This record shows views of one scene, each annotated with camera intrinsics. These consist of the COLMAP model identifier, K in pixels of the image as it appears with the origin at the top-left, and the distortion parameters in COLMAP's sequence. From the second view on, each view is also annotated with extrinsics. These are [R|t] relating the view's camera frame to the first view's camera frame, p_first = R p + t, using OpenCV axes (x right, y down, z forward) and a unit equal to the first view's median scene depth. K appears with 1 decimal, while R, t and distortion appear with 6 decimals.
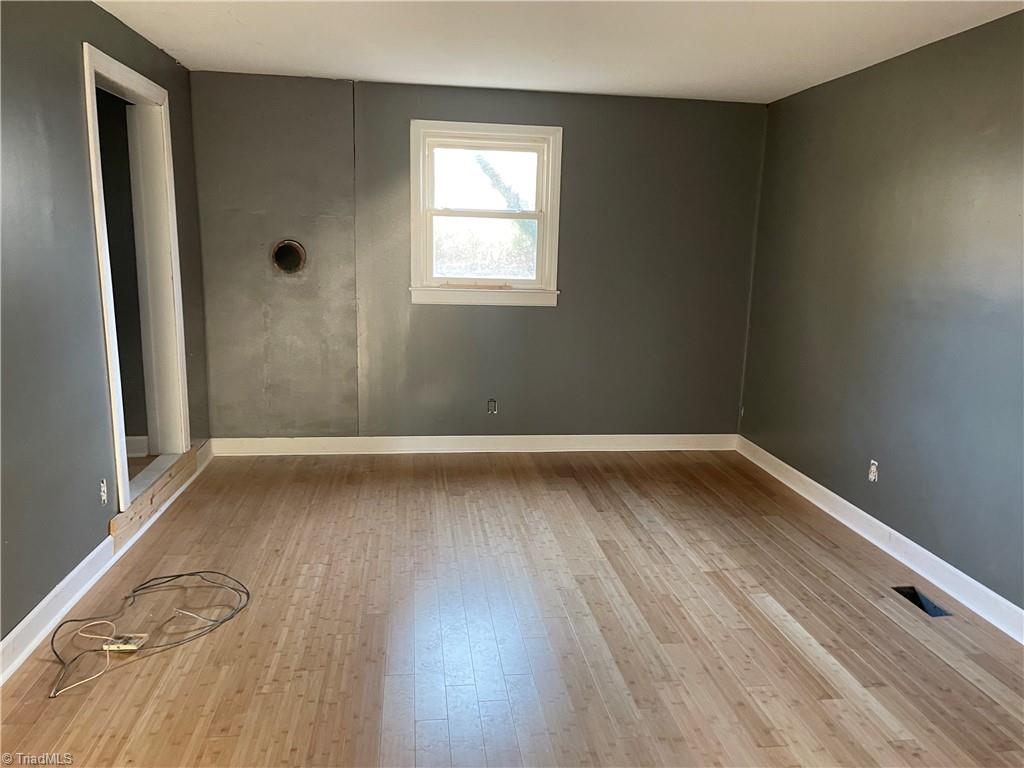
lens RADIAL K [[774.7, 0, 511.6], [0, 774.7, 386.4], [0, 0, 1]] dist [0.070178, -0.009141]
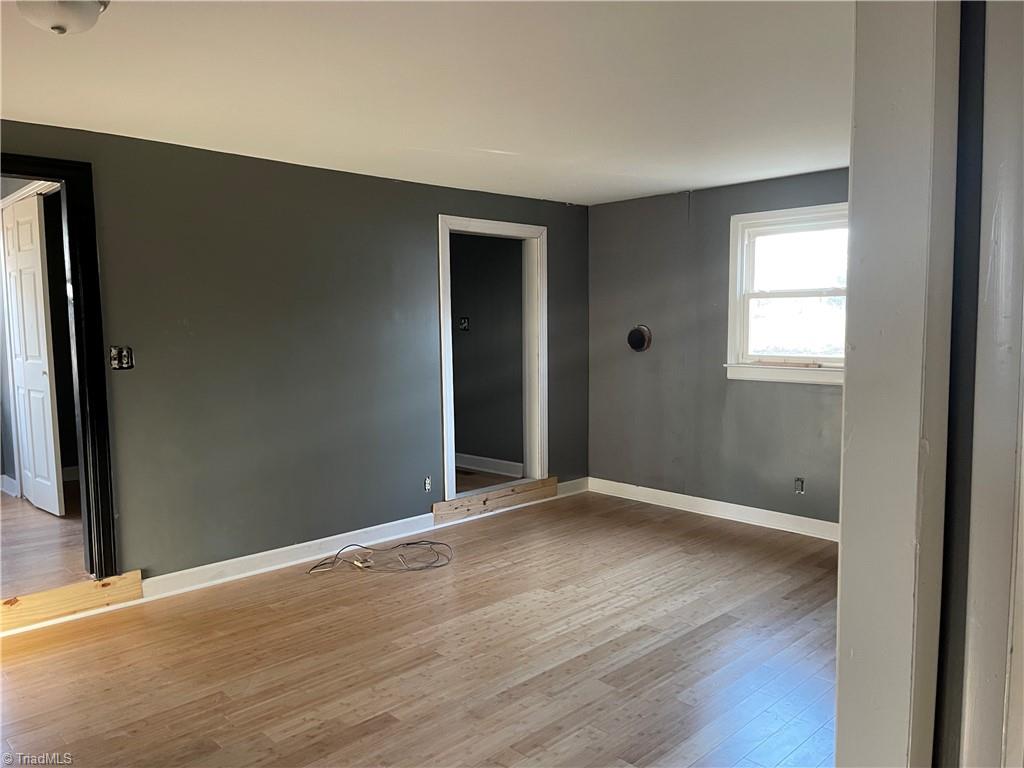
lens RADIAL K [[774.7, 0, 511.0], [0, 774.7, 384.1], [0, 0, 1]] dist [0.070178, -0.009141]
pose [[0.602950, 0.040396, -0.796756, 0.634900], [-0.125891, 0.991022, -0.045023, -0.013336], [0.787784, 0.127451, 0.602622, 0.117976]]
